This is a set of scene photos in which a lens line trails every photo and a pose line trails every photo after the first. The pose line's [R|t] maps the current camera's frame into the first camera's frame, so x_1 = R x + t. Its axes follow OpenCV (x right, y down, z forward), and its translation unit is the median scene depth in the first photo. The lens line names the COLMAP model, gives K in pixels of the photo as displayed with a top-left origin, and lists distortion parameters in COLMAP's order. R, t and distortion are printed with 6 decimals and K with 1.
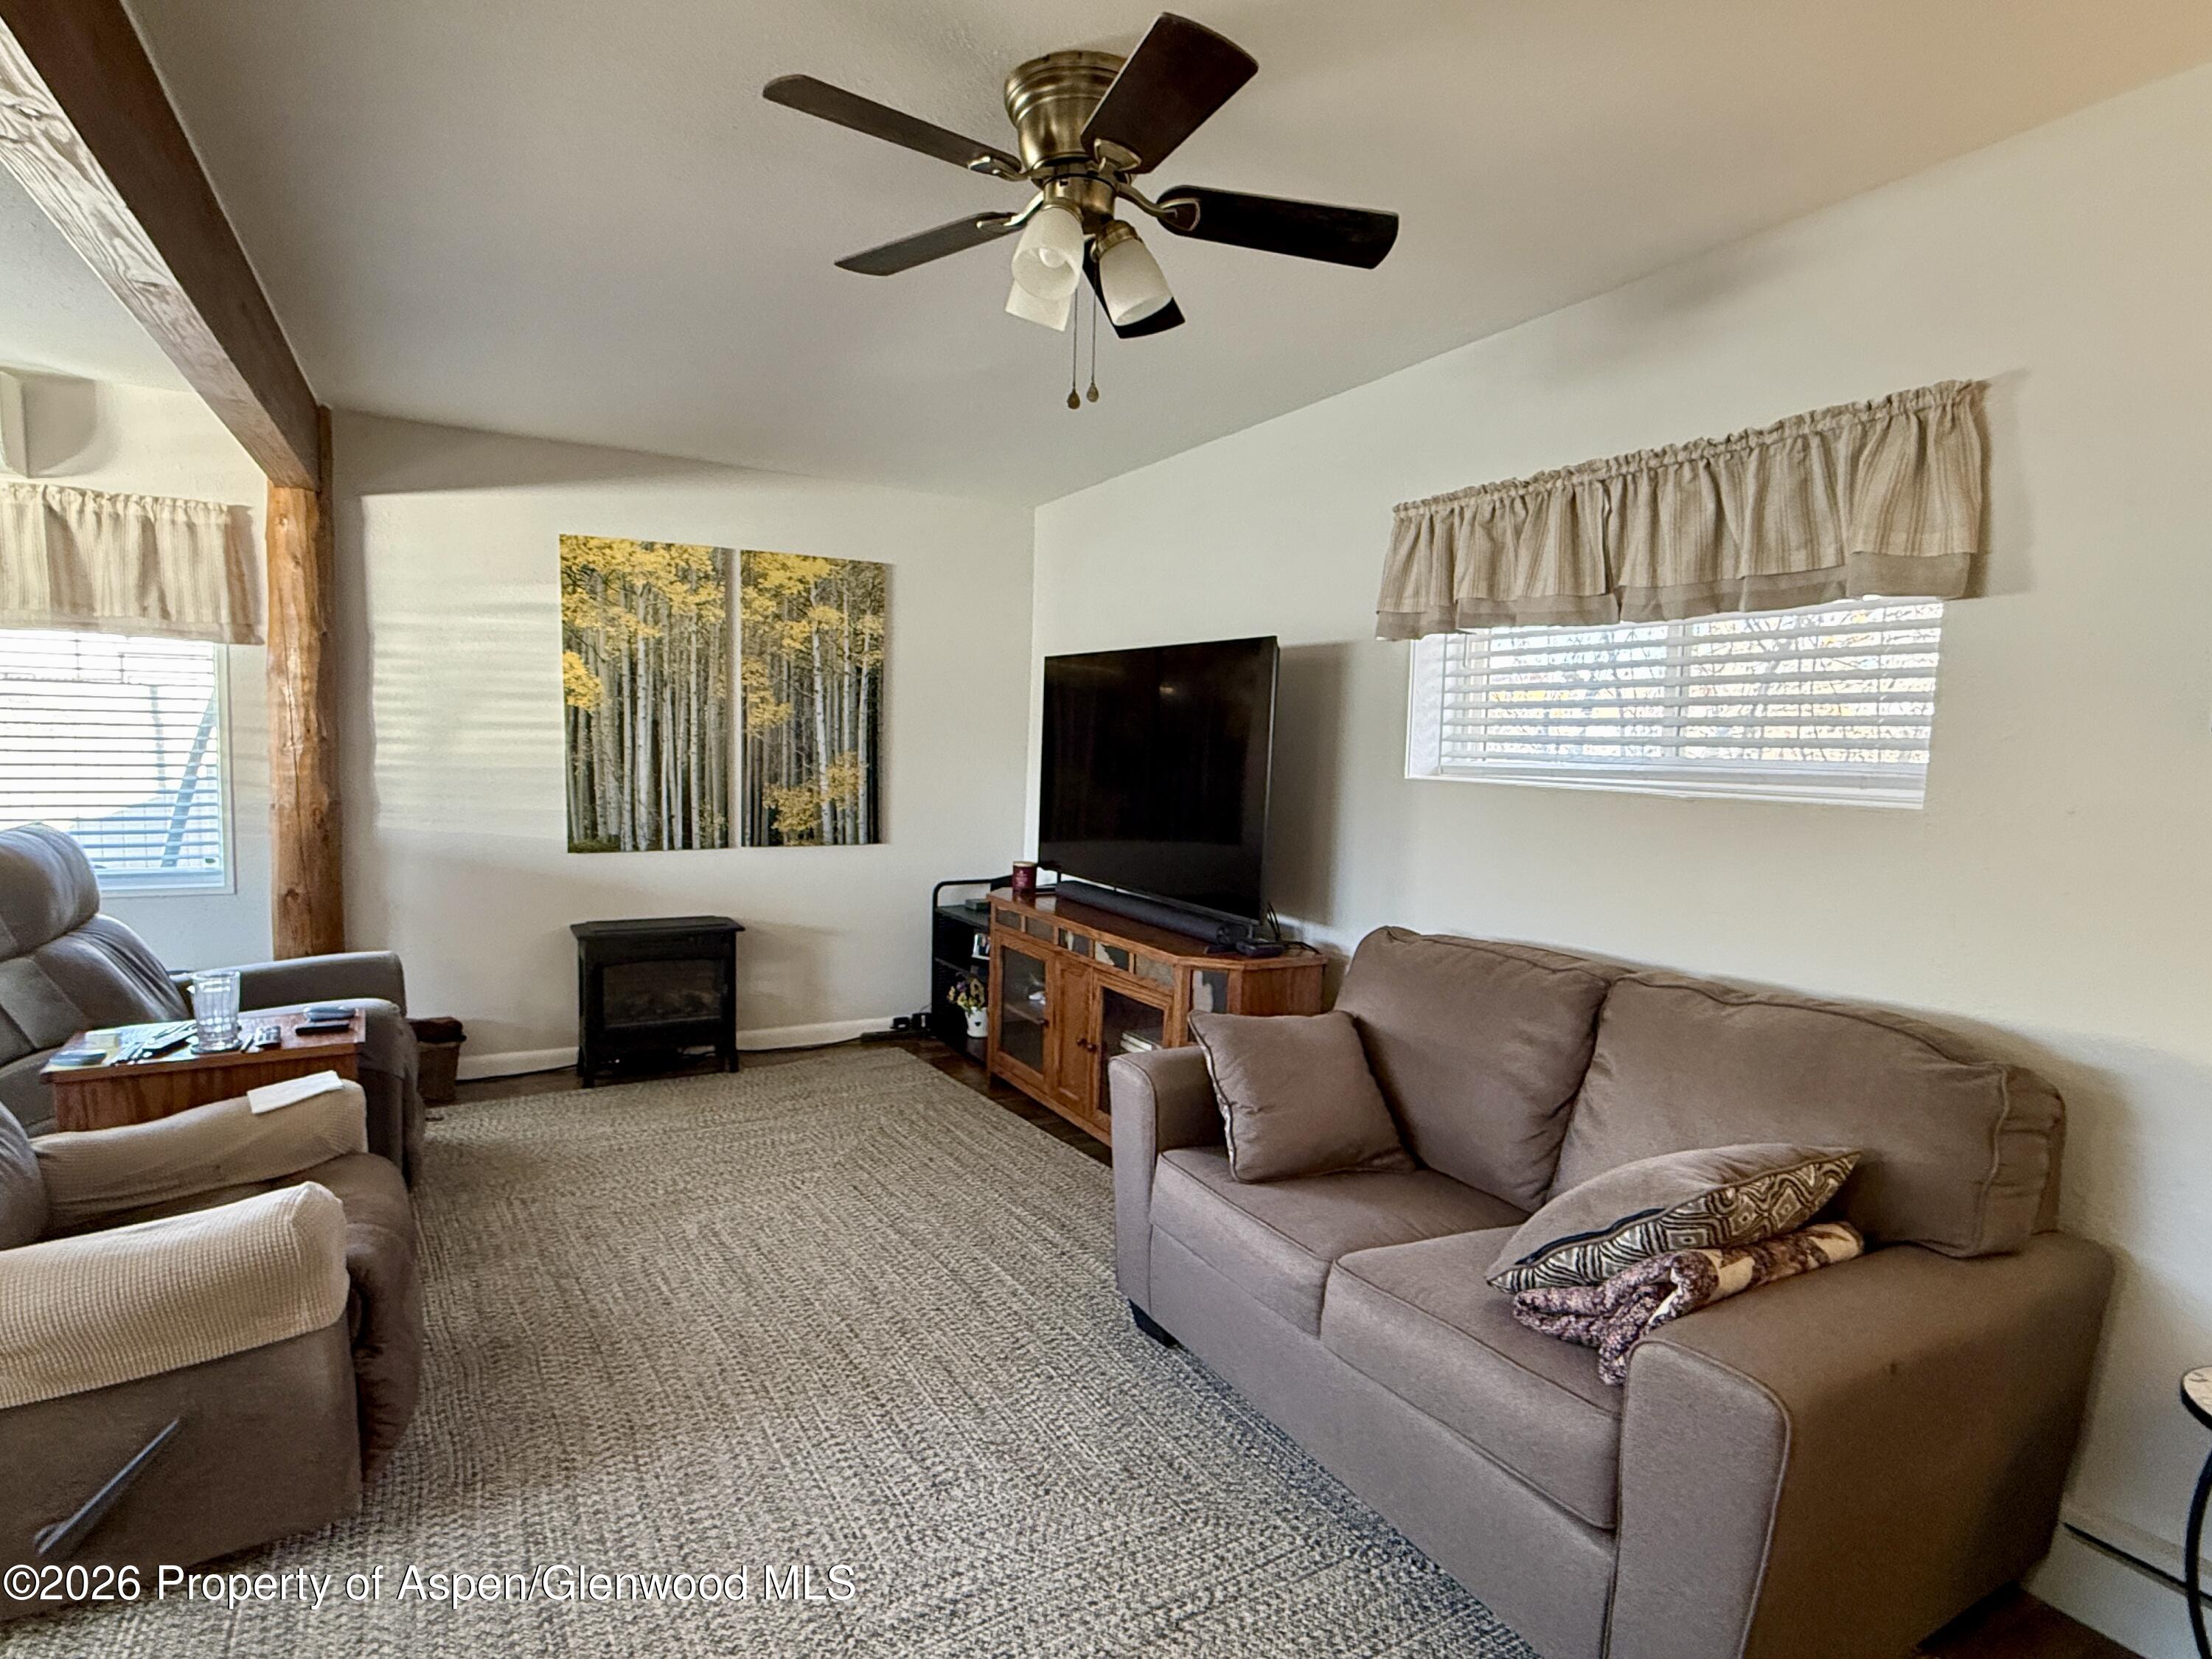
lens RADIAL K [[1150.2, 0, 1106.0], [0, 1150.2, 829.5], [0, 0, 1]] dist [0.000767, 0.000125]
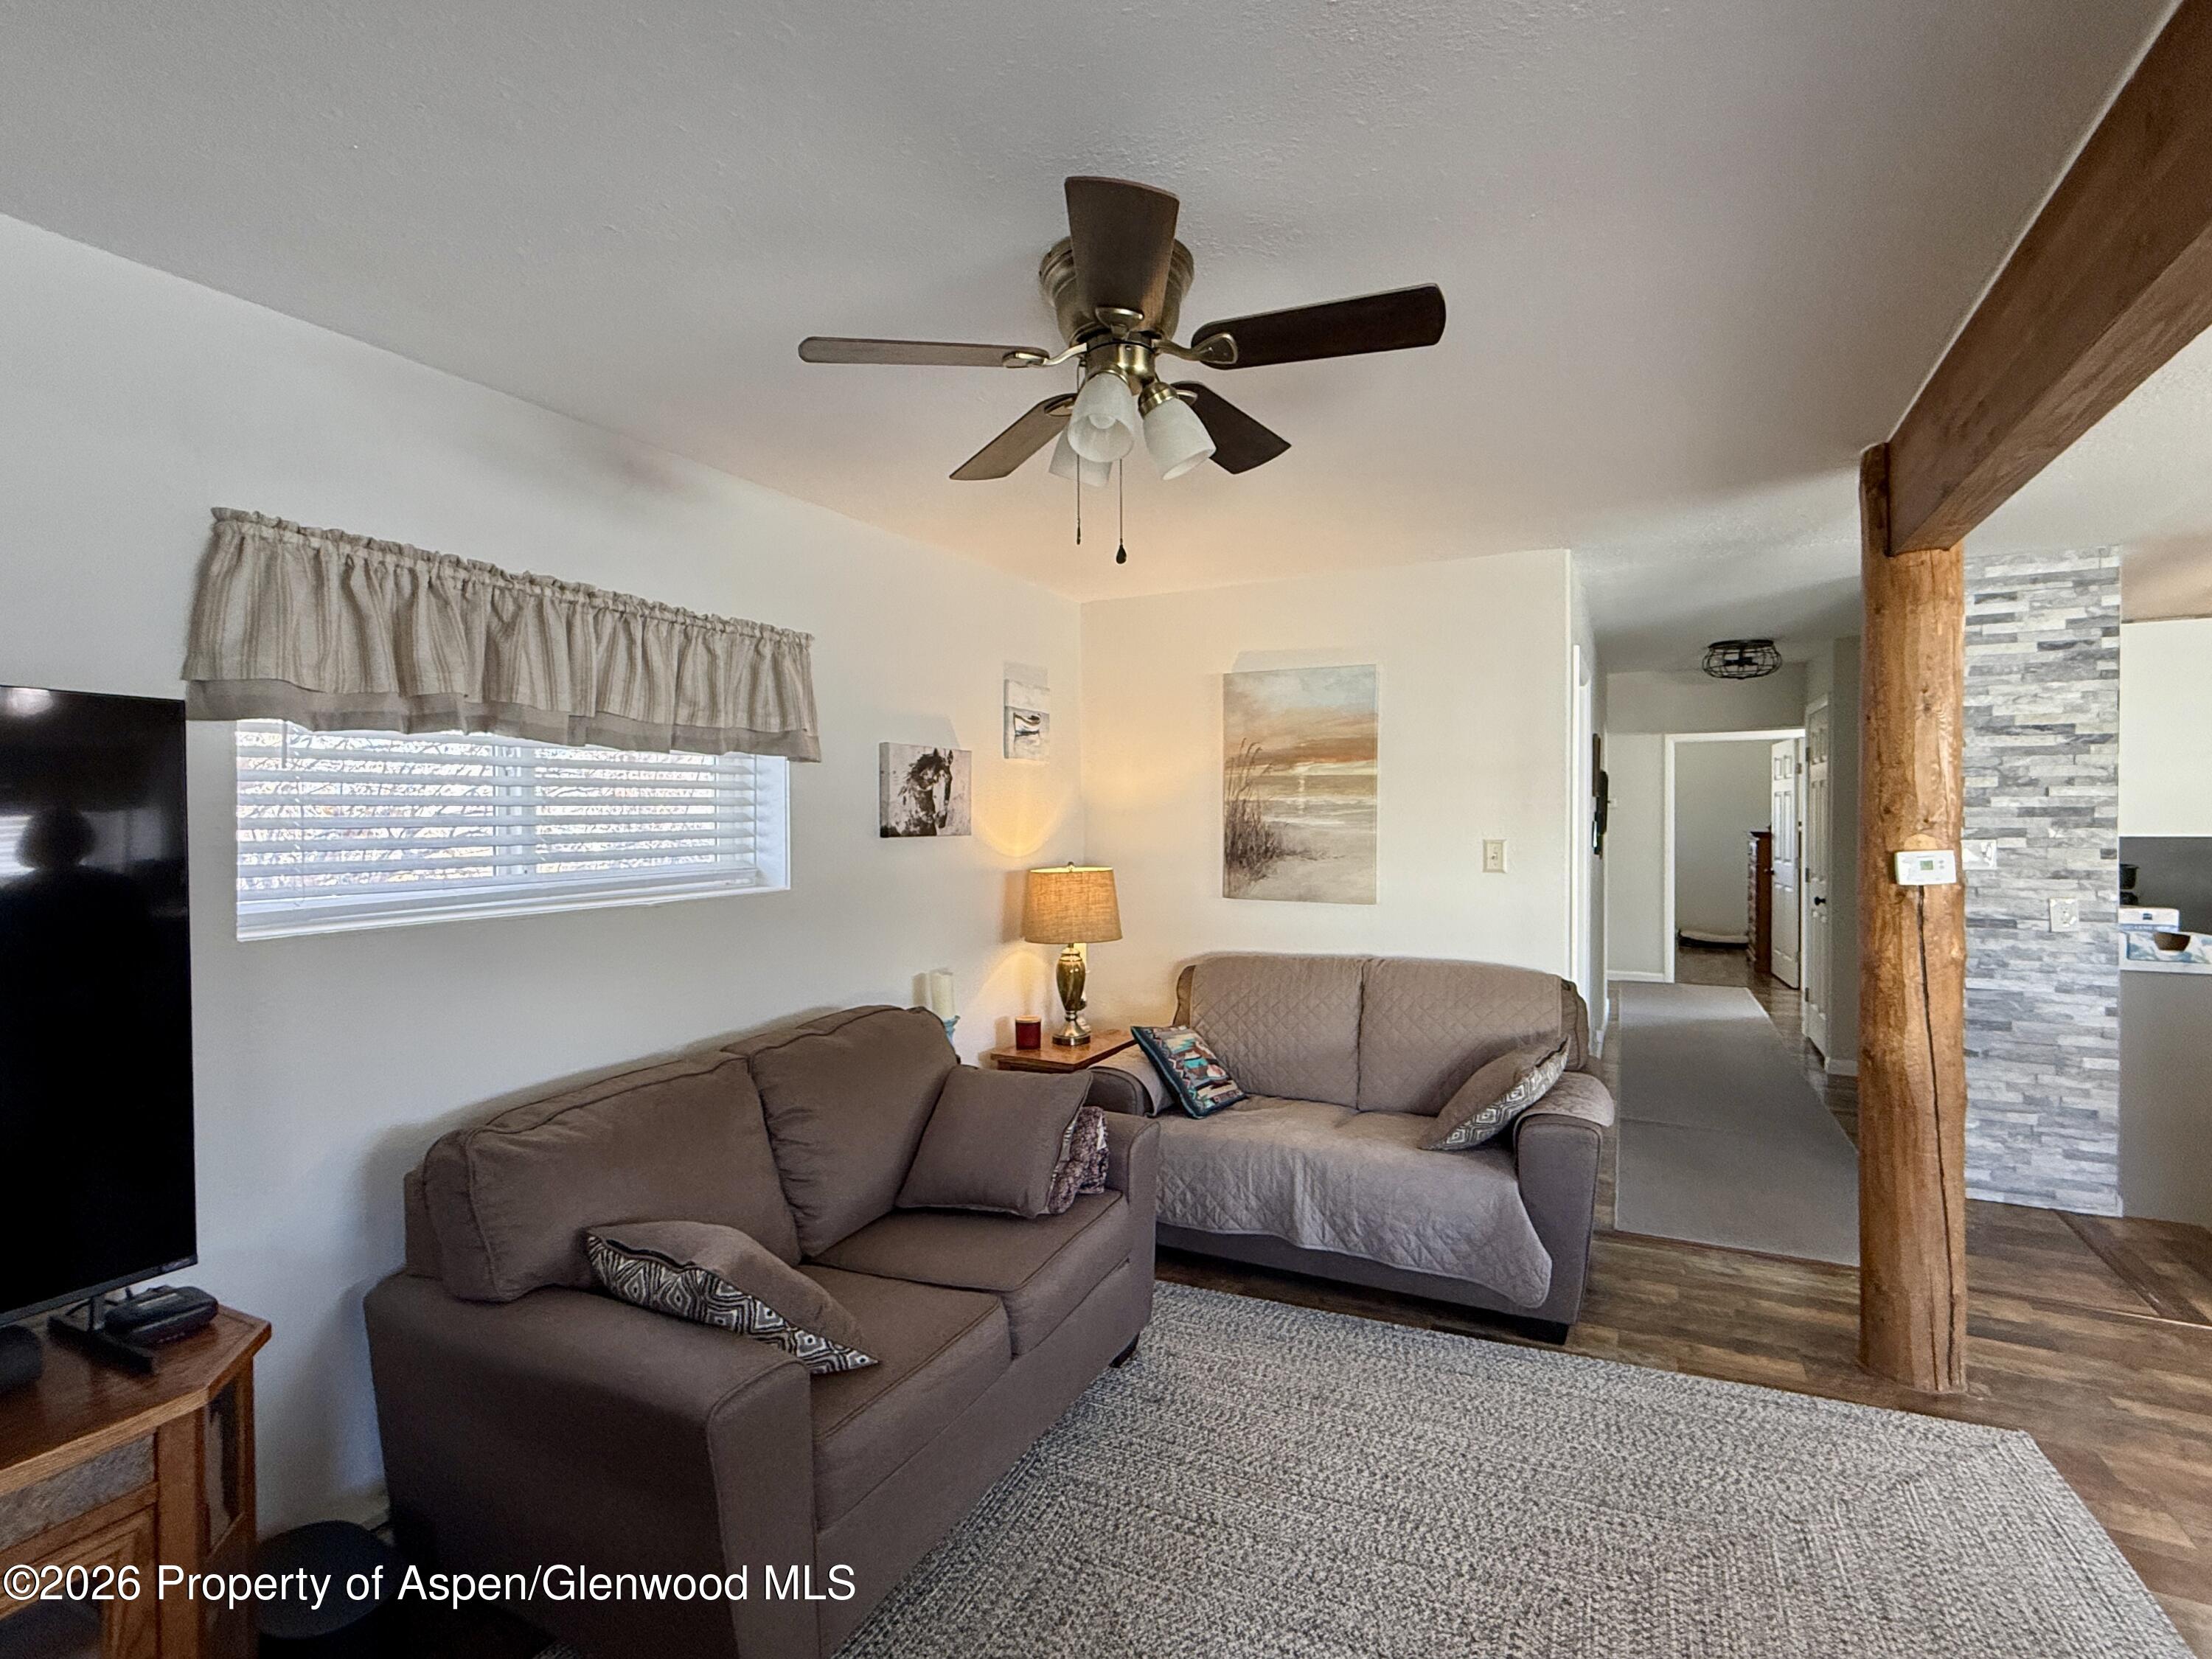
lens RADIAL K [[1030.6, 0, 1106.0], [0, 1030.6, 829.5], [0, 0, 1]] dist [0.000655, 0.000145]
pose [[-0.556903, -0.030347, 0.830023, -0.633462], [0.065632, 0.994600, 0.080399, -0.163679], [-0.827981, 0.099251, -0.551904, 1.235032]]
